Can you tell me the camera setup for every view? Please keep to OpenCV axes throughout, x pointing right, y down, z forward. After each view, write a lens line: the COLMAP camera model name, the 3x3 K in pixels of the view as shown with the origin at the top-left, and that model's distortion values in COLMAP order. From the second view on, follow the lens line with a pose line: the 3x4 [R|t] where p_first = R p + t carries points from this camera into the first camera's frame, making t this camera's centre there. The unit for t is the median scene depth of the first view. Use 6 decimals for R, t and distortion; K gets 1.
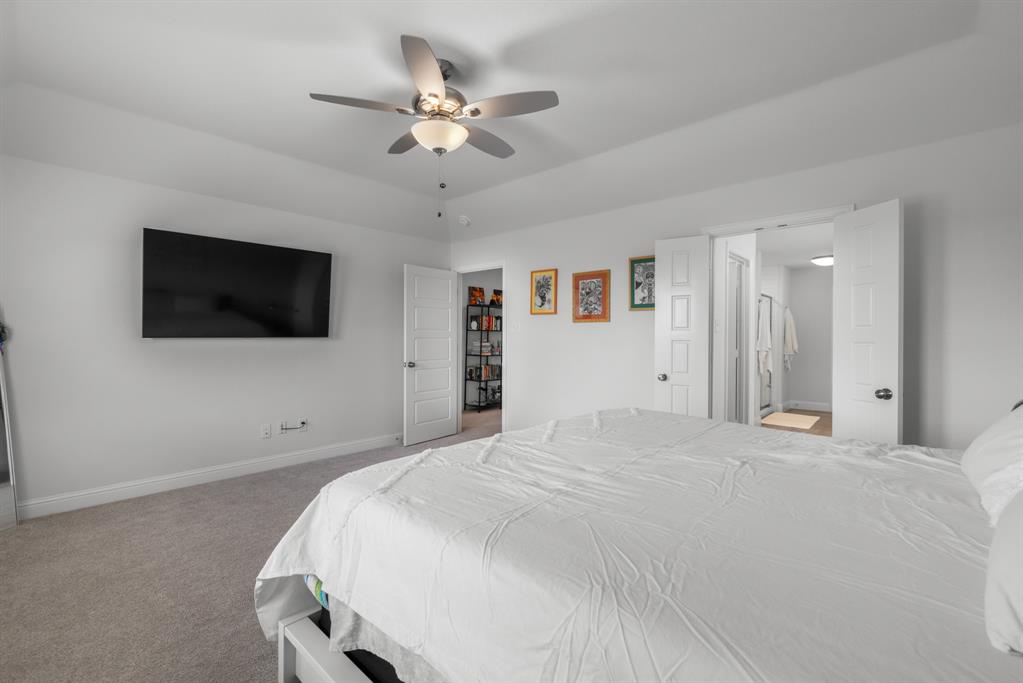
lens RADIAL K [[453.4, 0, 507.1], [0, 453.4, 330.7], [0, 0, 1]] dist [-0.000217, -0.000134]
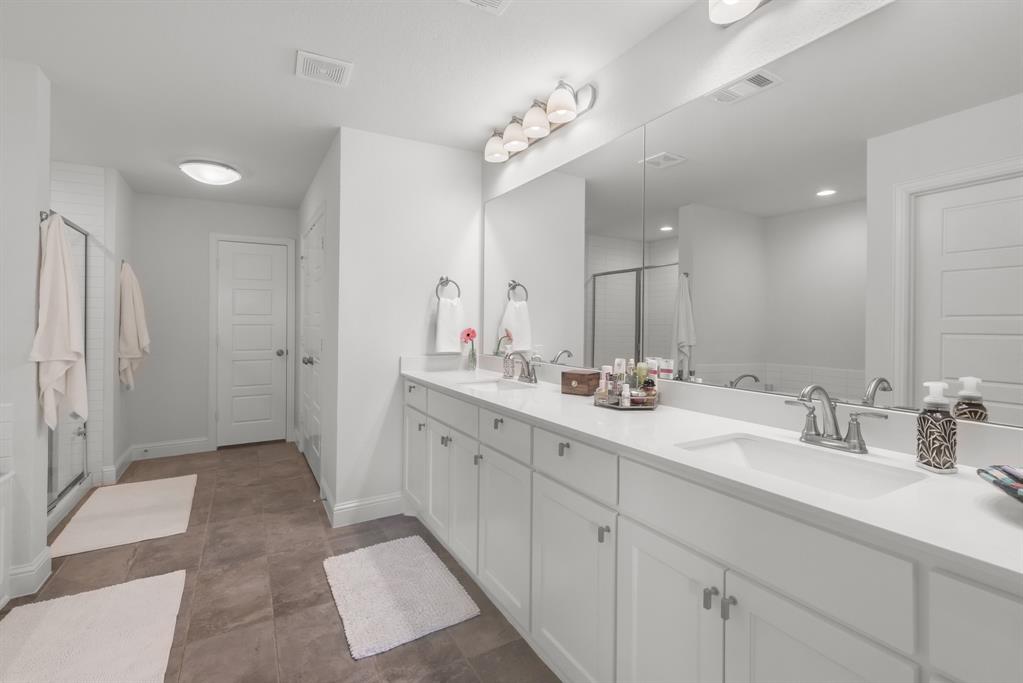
lens RADIAL K [[453.4, 0, 507.1], [0, 453.4, 330.7], [0, 0, 1]] dist [-0.000217, -0.000134]
pose [[0.301510, -0.017121, 0.953309, 0.282293], [-0.014546, 0.999640, 0.022554, 0.006708], [-0.953352, -0.020668, 0.301152, 0.472186]]
